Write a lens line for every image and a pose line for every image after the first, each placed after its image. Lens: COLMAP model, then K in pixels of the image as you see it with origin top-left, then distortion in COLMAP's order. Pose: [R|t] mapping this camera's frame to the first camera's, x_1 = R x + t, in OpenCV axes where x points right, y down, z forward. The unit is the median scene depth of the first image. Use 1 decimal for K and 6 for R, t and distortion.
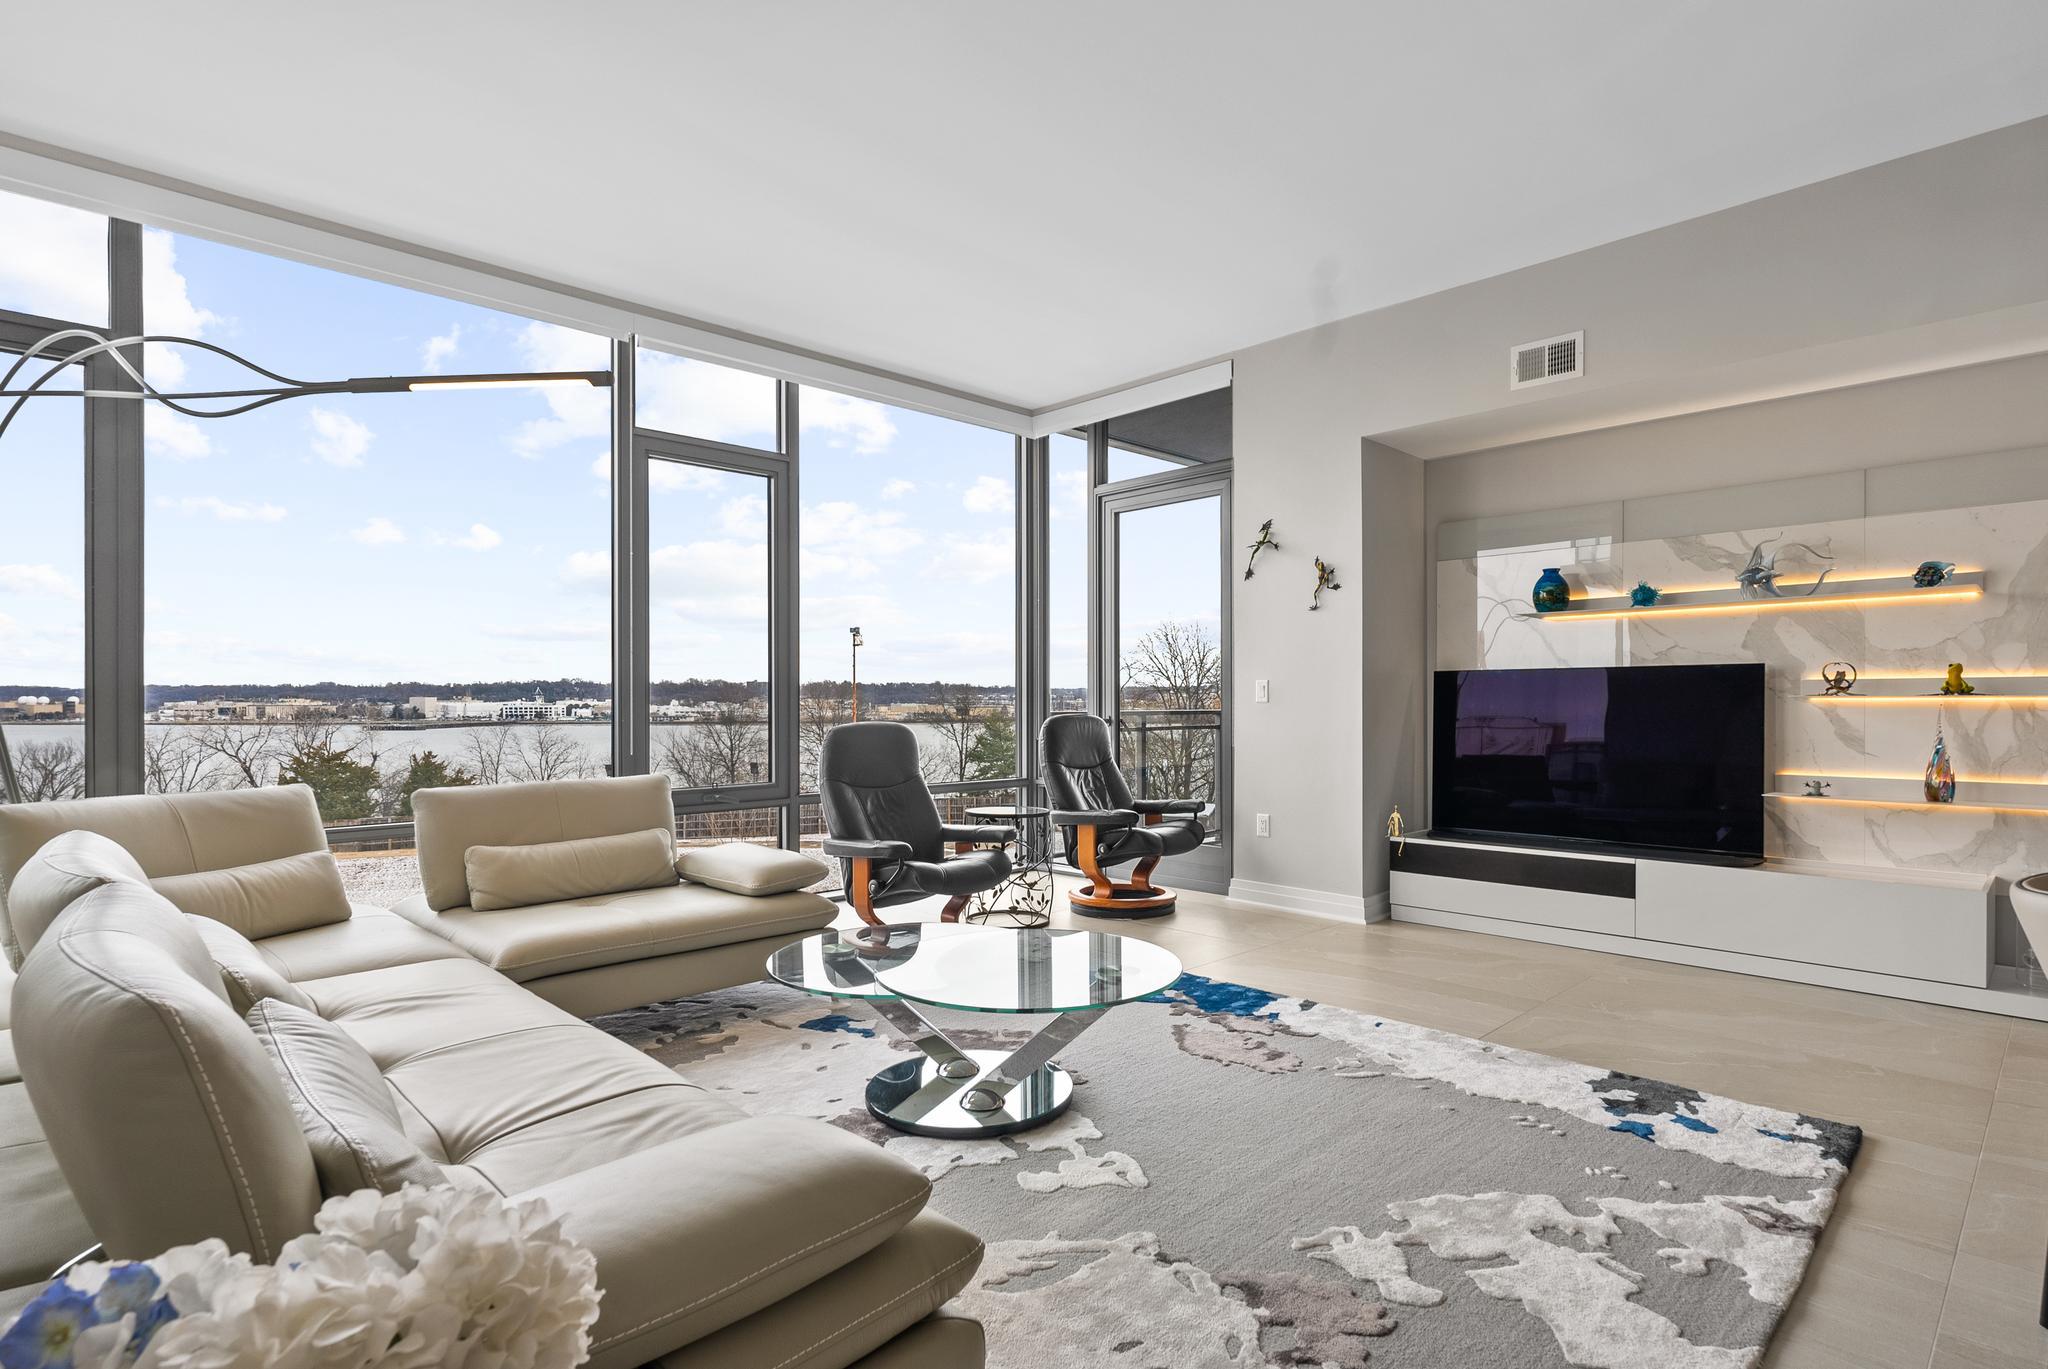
lens RADIAL K [[1031.9, 0, 1030.1], [0, 1031.9, 712.3], [0, 0, 1]] dist [0.001639, 0.000125]
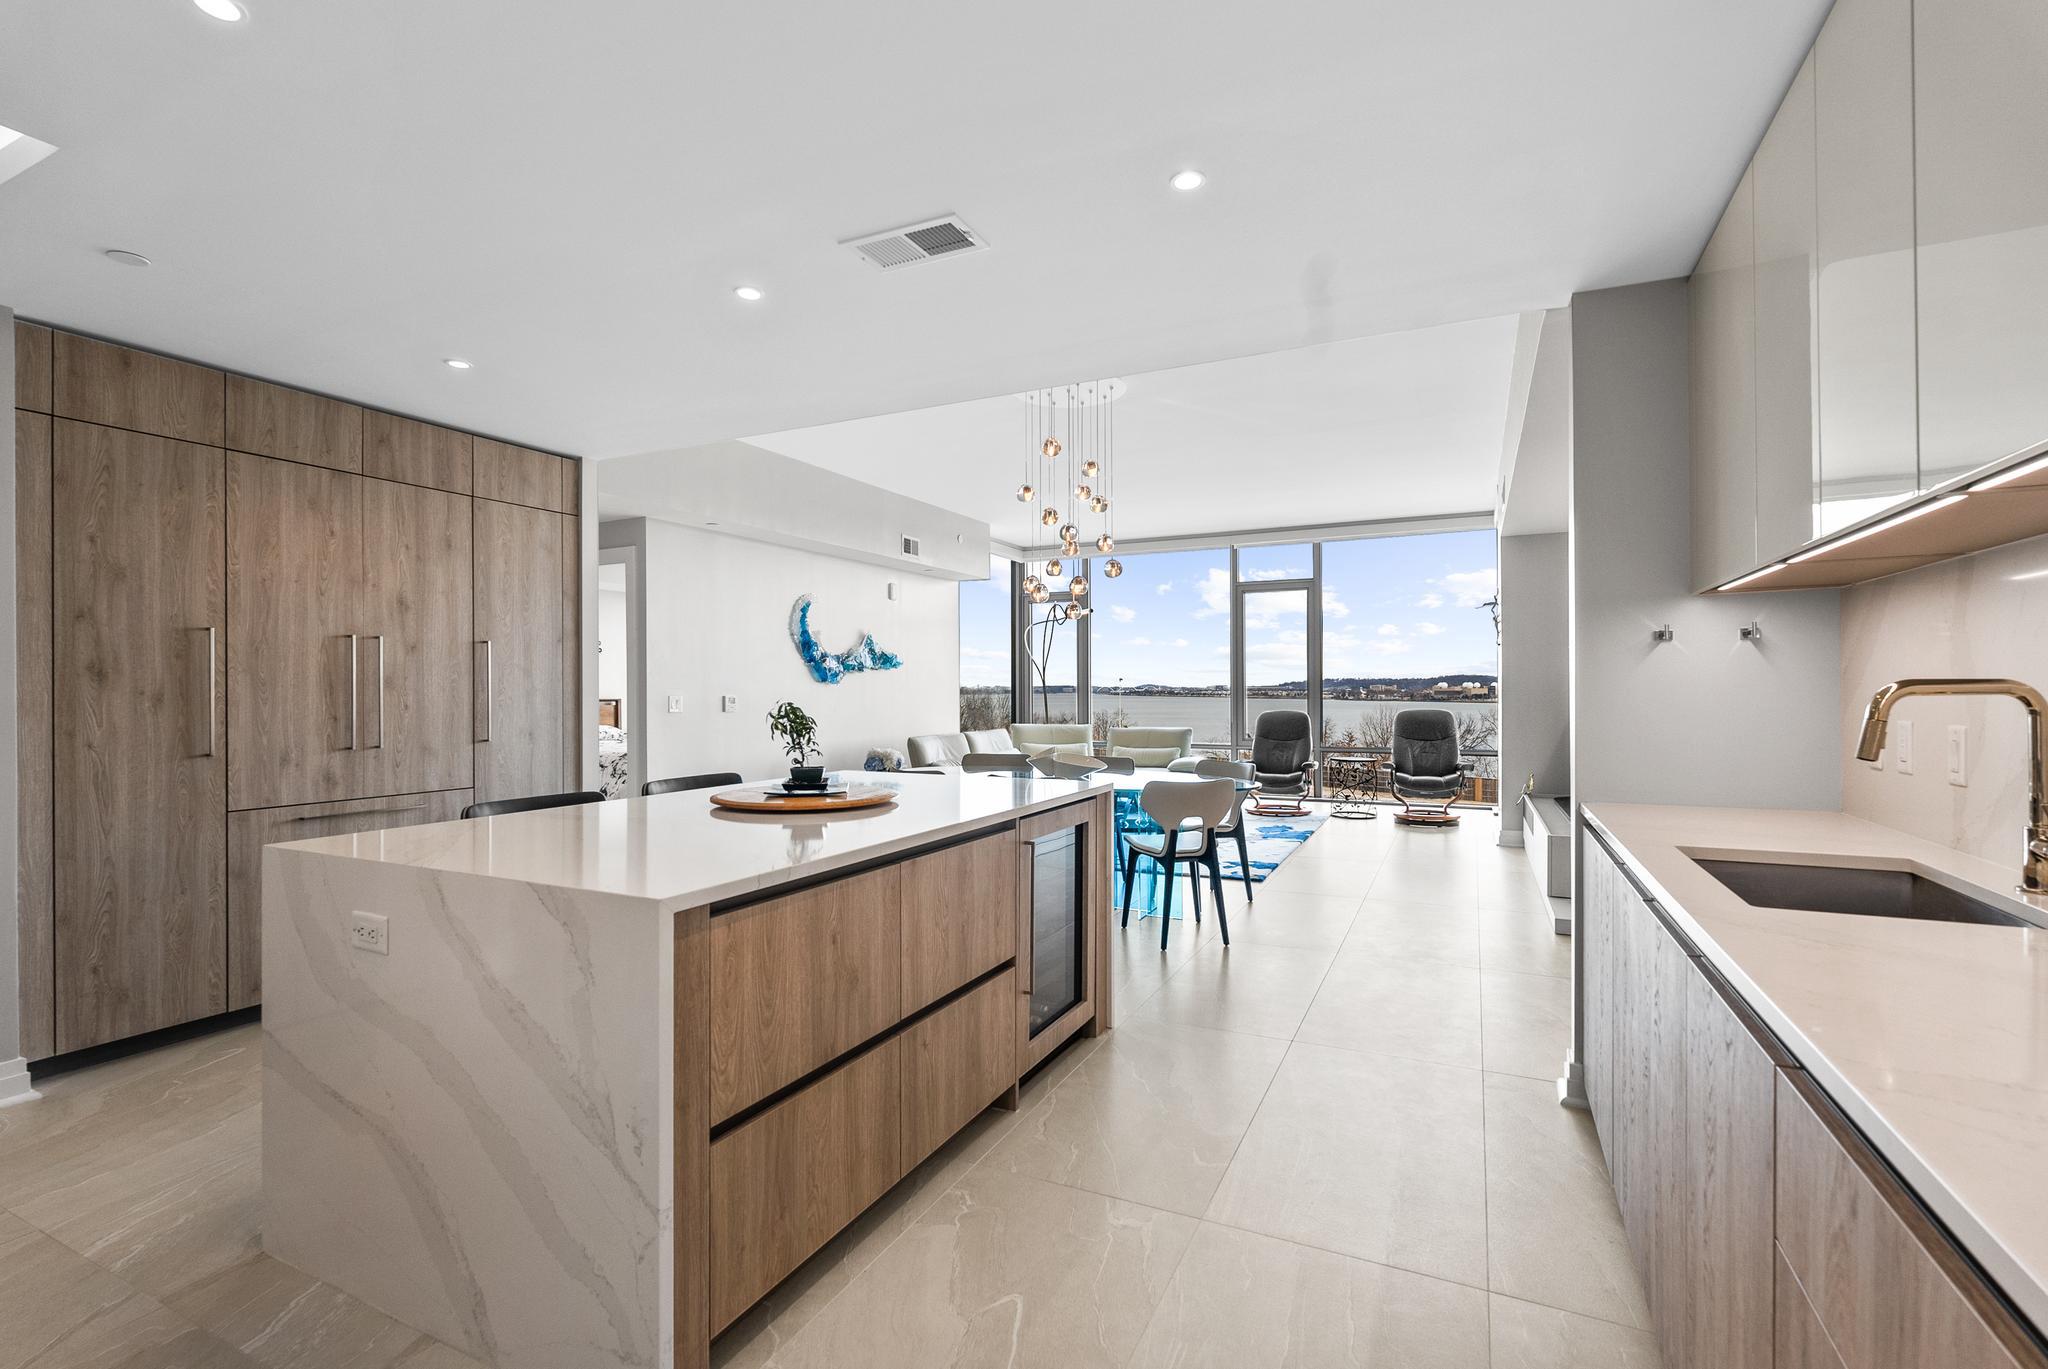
lens RADIAL K [[921.0, 0, 1028.1], [0, 921.0, 689.4], [0, 0, 1]] dist [-0.002562, -0.000717]
pose [[0.344300, 0.001808, -0.938858, 1.620986], [-0.007622, 0.999971, -0.000870, -0.032335], [0.938829, 0.007456, 0.344304, -0.189701]]
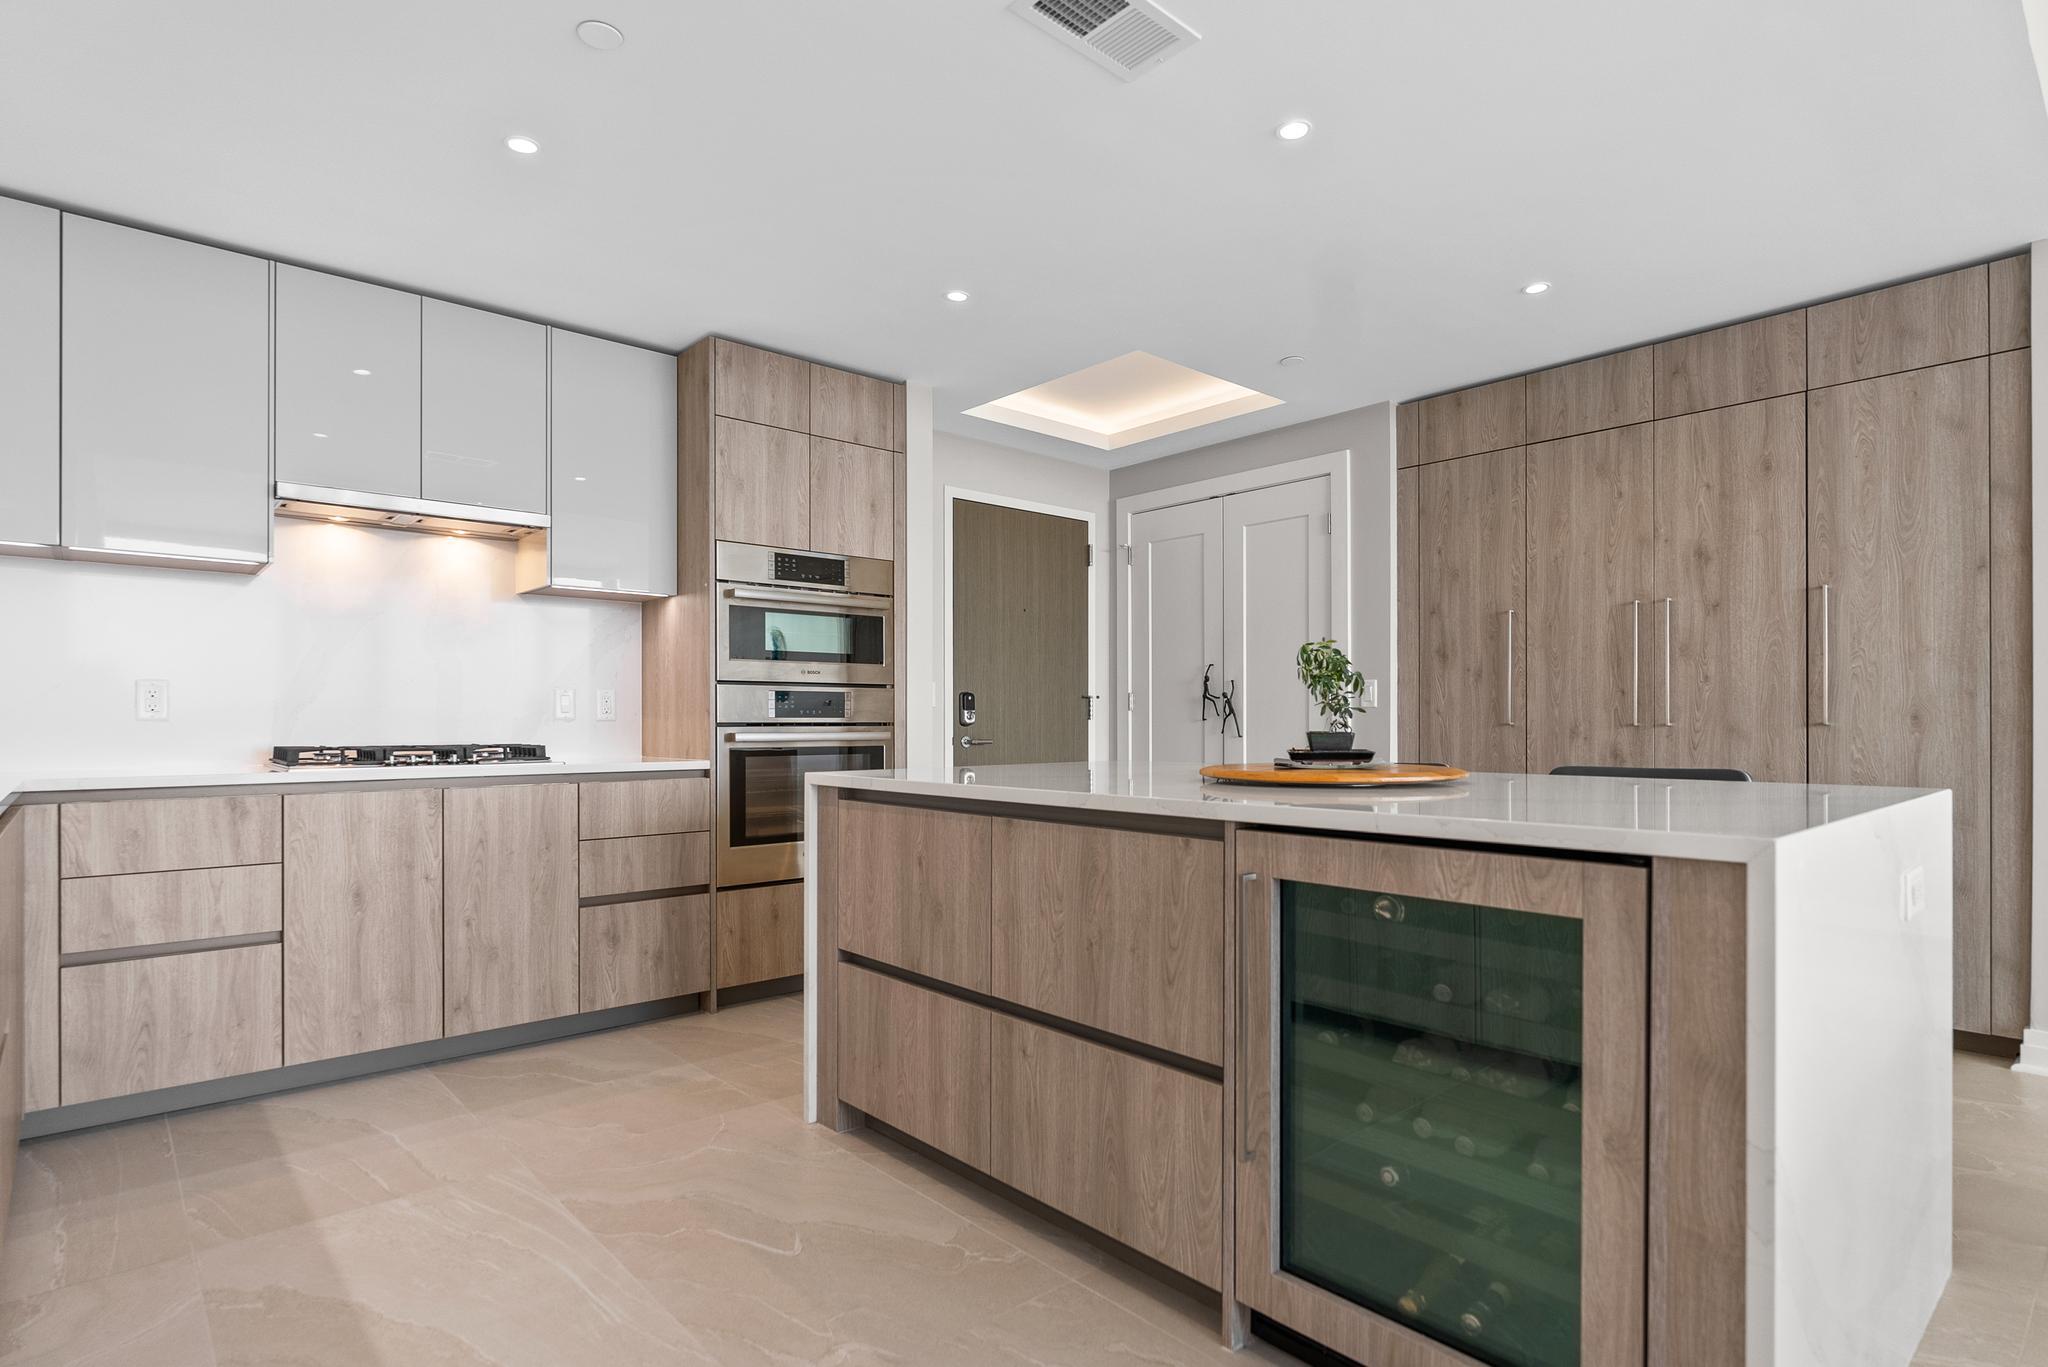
lens RADIAL K [[1058.1, 0, 1043.7], [0, 1058.1, 722.7], [0, 0, 1]] dist [0.000991, 0.000370]
pose [[-0.999502, 0.005861, 0.031000, 1.086593], [0.006189, 0.999926, 0.010483, 0.011934], [-0.030937, 0.010670, -0.999464, 0.422177]]
